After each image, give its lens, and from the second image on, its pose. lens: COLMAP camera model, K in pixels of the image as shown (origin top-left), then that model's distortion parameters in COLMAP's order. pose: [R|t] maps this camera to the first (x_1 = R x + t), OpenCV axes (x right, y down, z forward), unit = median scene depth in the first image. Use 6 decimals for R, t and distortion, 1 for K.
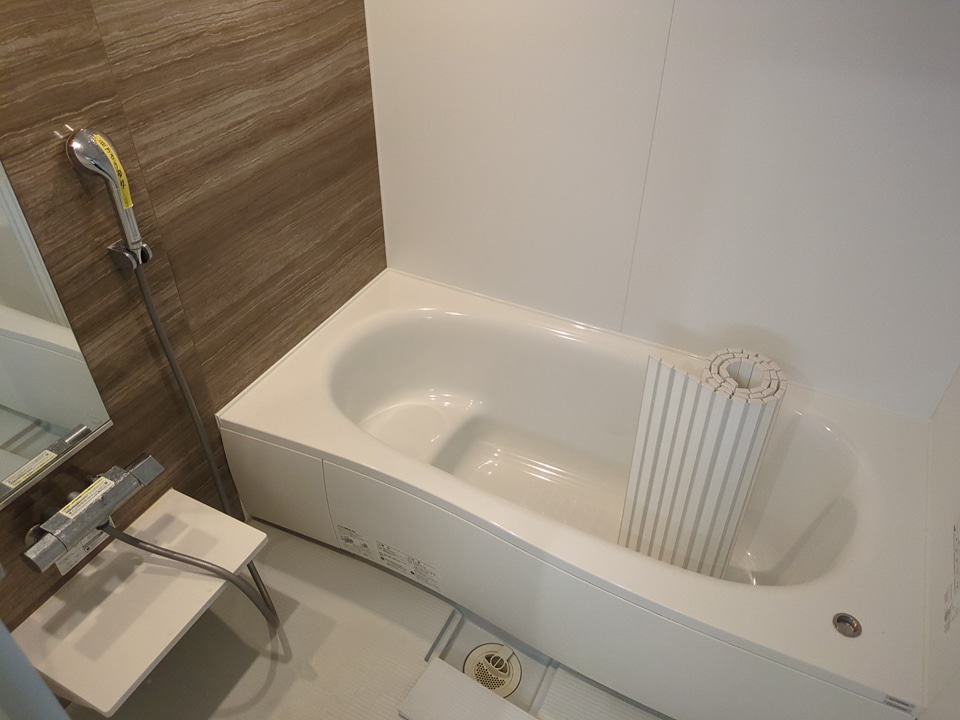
lens RADIAL K [[722.9, 0, 478.3], [0, 722.9, 355.0], [0, 0, 1]] dist [0.036682, -0.026072]
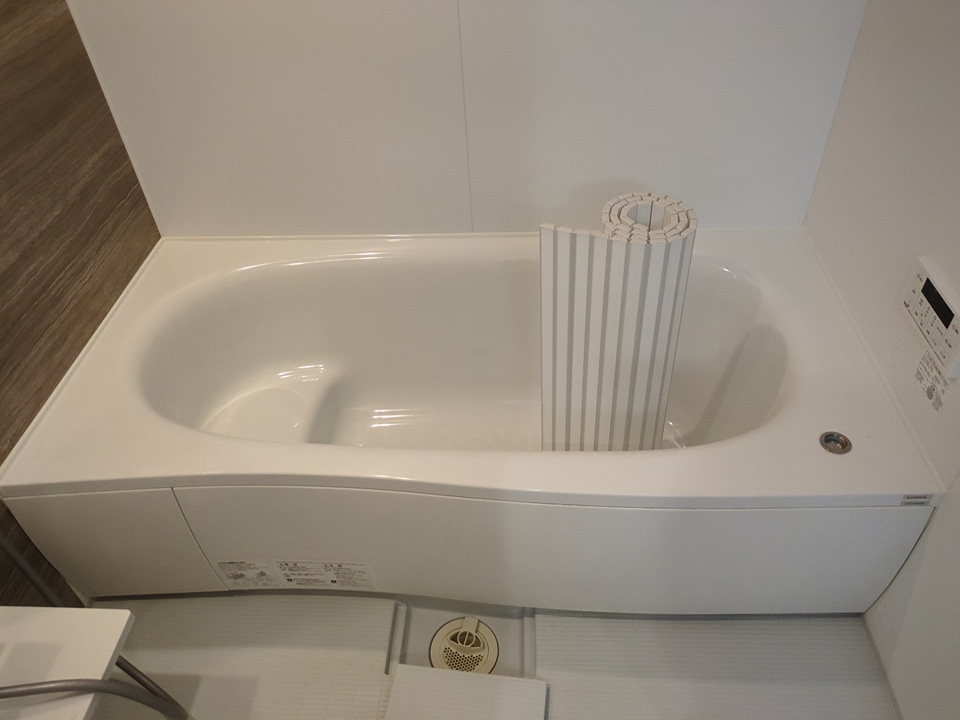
lens RADIAL K [[722.9, 0, 484.9], [0, 722.9, 365.2], [0, 0, 1]] dist [0.036682, -0.026072]
pose [[0.910954, -0.310671, 0.271378, -0.081138], [0.293879, 0.950432, 0.101559, 0.040973], [-0.289478, -0.012763, 0.957100, 0.186271]]
